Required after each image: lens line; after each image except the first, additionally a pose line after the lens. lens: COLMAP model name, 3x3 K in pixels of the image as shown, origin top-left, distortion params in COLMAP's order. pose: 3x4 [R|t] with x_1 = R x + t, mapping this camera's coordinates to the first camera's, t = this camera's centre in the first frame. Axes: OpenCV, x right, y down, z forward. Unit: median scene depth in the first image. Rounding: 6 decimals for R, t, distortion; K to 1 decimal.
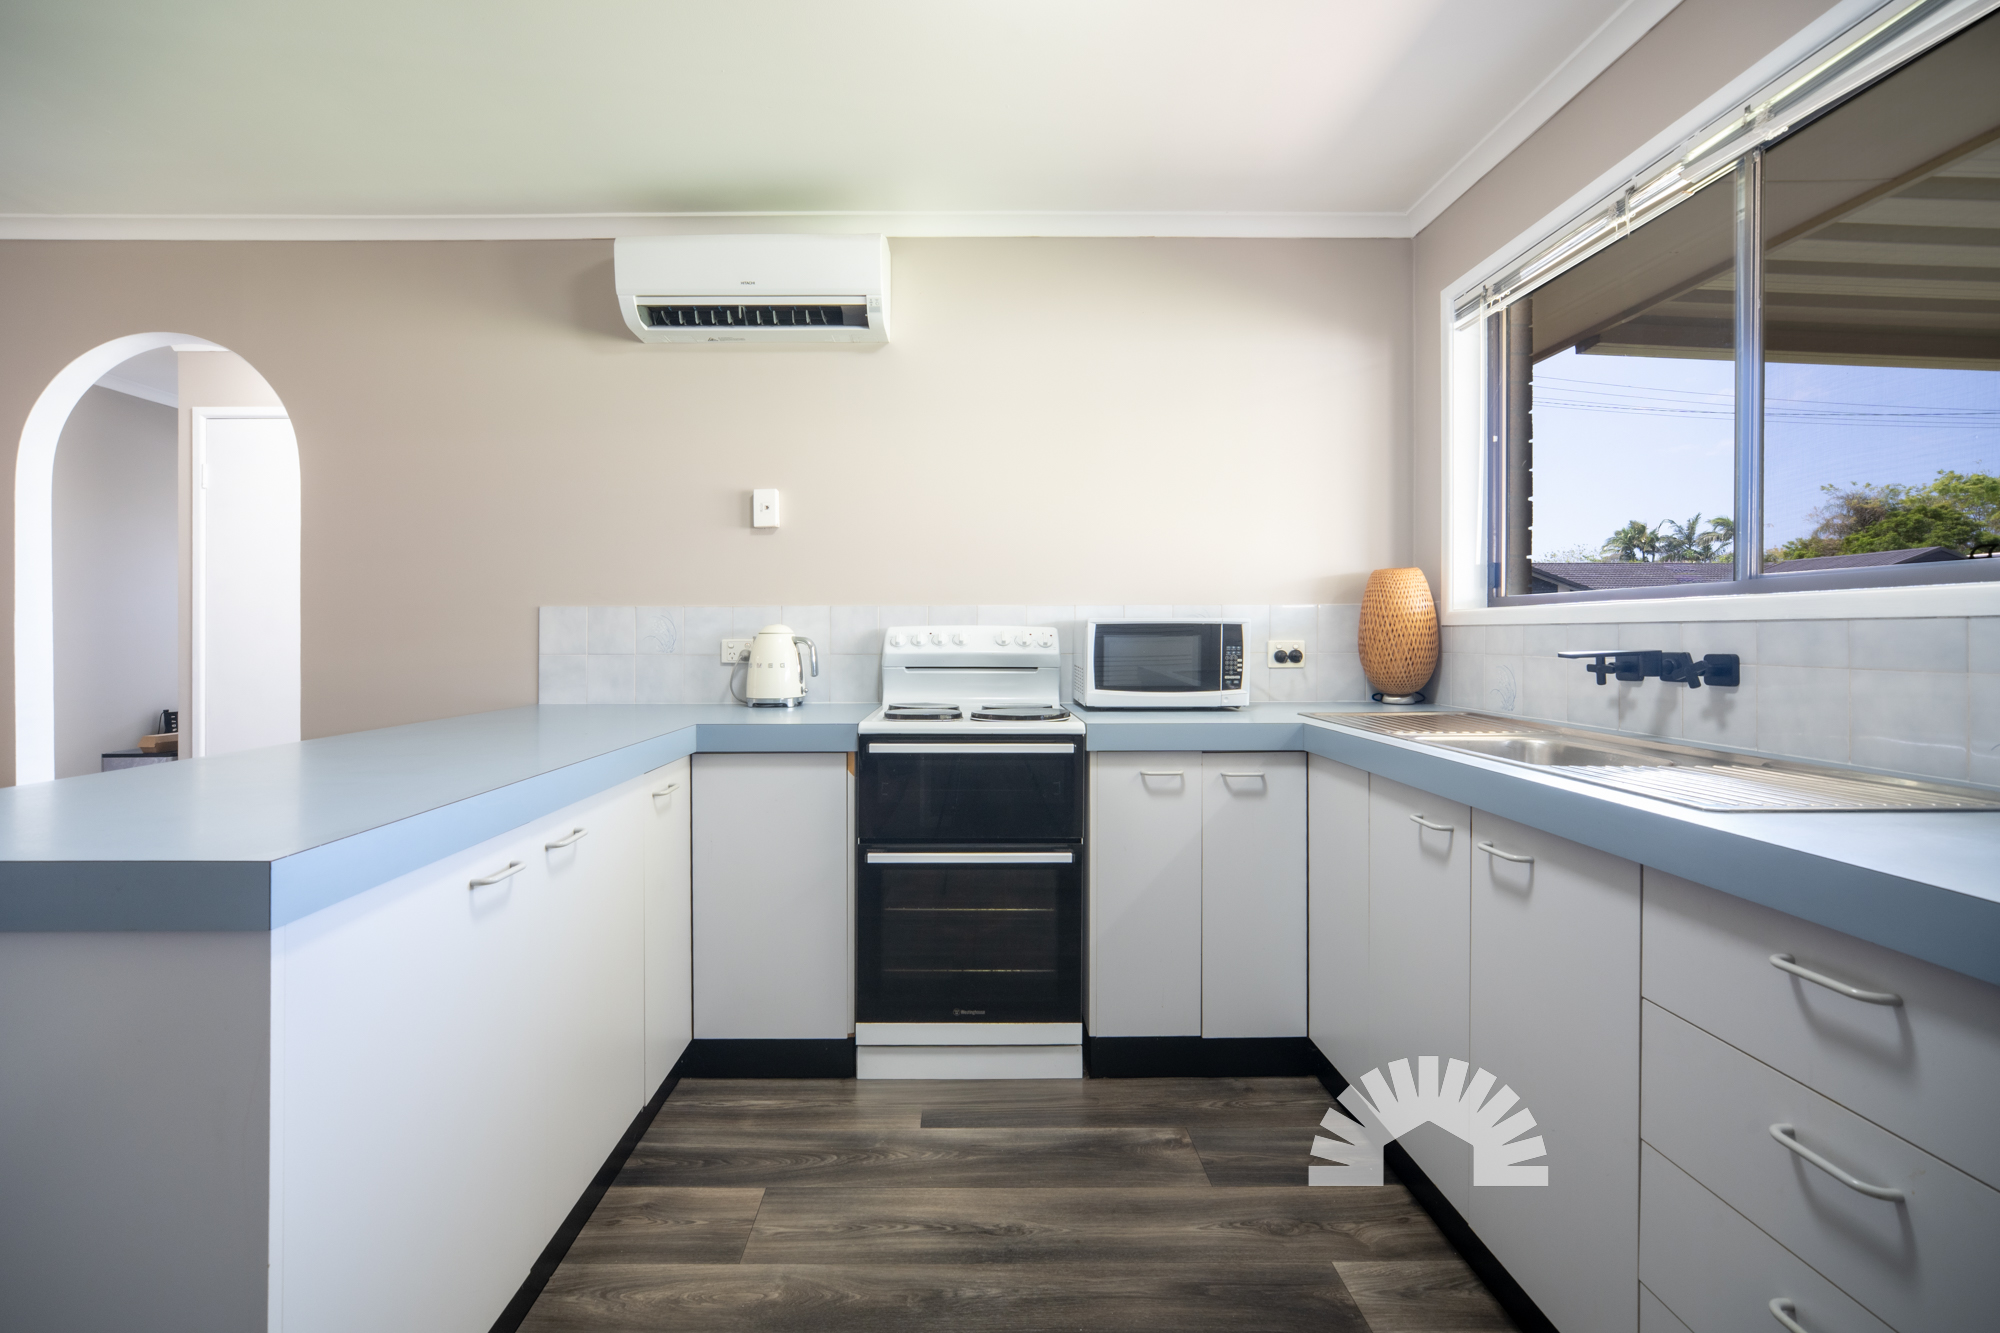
lens RADIAL K [[899.9, 0, 997.6], [0, 899.9, 633.5], [0, 0, 1]] dist [0.000607, 0.000125]
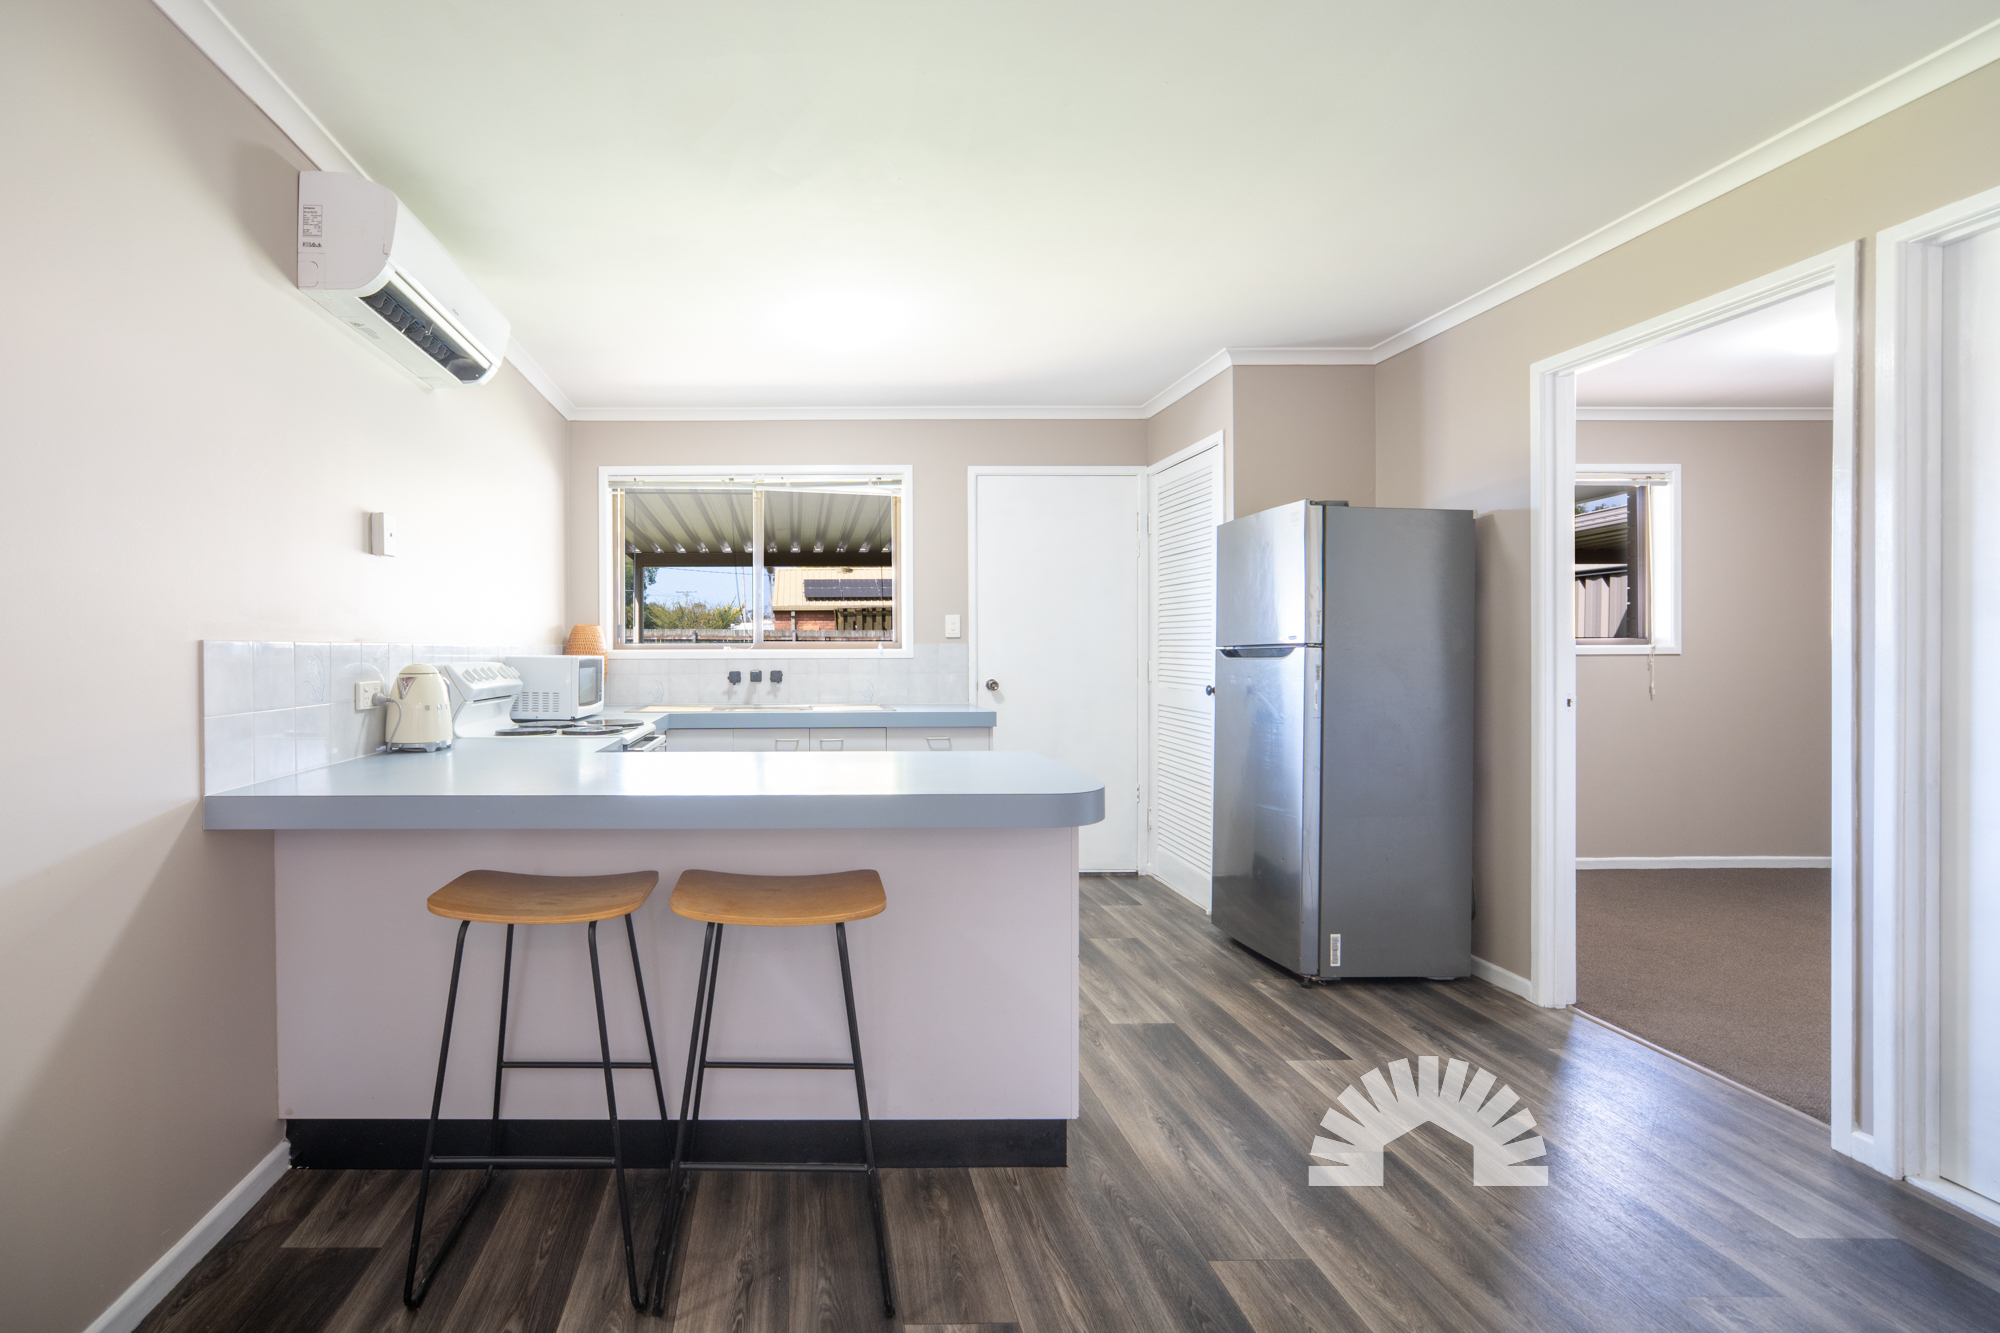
lens RADIAL K [[822.4, 0, 1000.0], [0, 822.4, 666.5], [0, 0, 1]] dist [0.000411, 0.000119]
pose [[-0.214302, -0.015461, 0.976645, -1.194976], [0.000801, 0.999872, 0.016005, -0.019355], [-0.976767, 0.004212, -0.214262, 0.573519]]
